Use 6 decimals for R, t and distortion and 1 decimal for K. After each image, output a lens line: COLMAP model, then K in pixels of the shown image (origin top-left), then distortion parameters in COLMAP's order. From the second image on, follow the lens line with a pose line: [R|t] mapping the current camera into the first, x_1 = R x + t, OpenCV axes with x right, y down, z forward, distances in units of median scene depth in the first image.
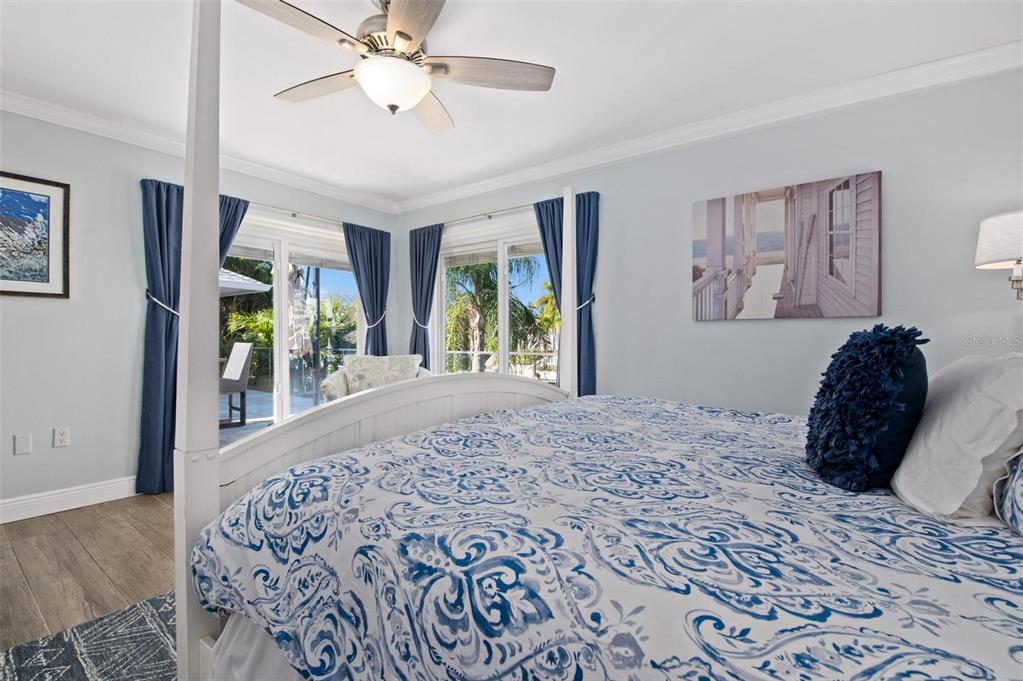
lens RADIAL K [[464.6, 0, 511.1], [0, 464.6, 338.7], [0, 0, 1]] dist [-0.008273, -0.000885]
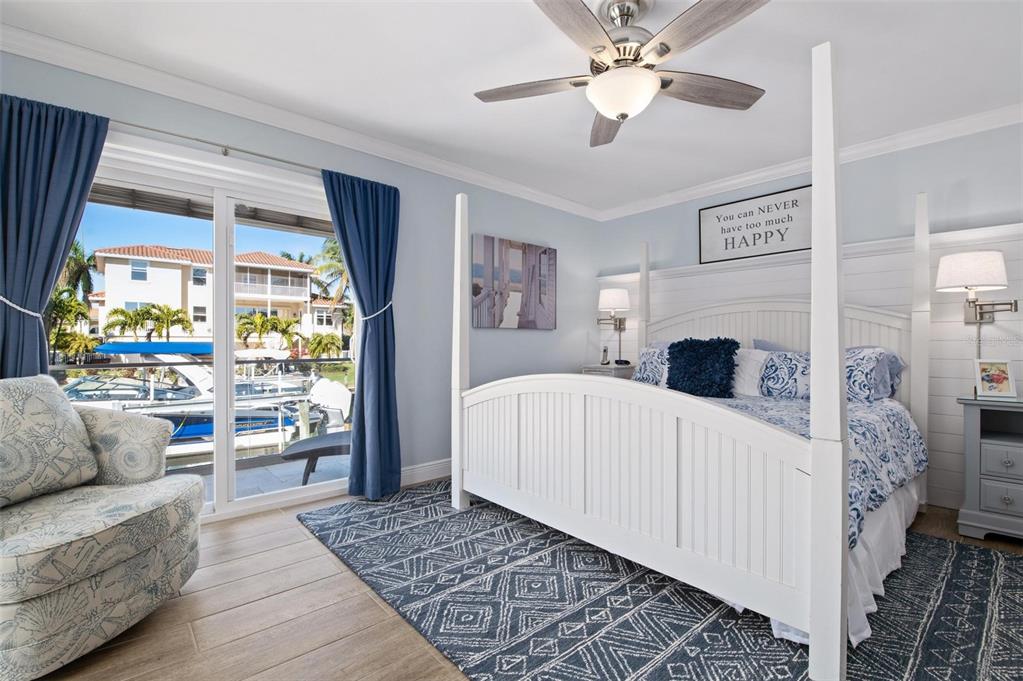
lens RADIAL K [[464.6, 0, 510.3], [0, 464.6, 344.3], [0, 0, 1]] dist [-0.008273, -0.000885]
pose [[0.191715, -0.000372, 0.981451, -0.888495], [0.000477, 1.000000, 0.000286, 0.007206], [-0.981450, 0.000414, 0.191715, 0.718829]]
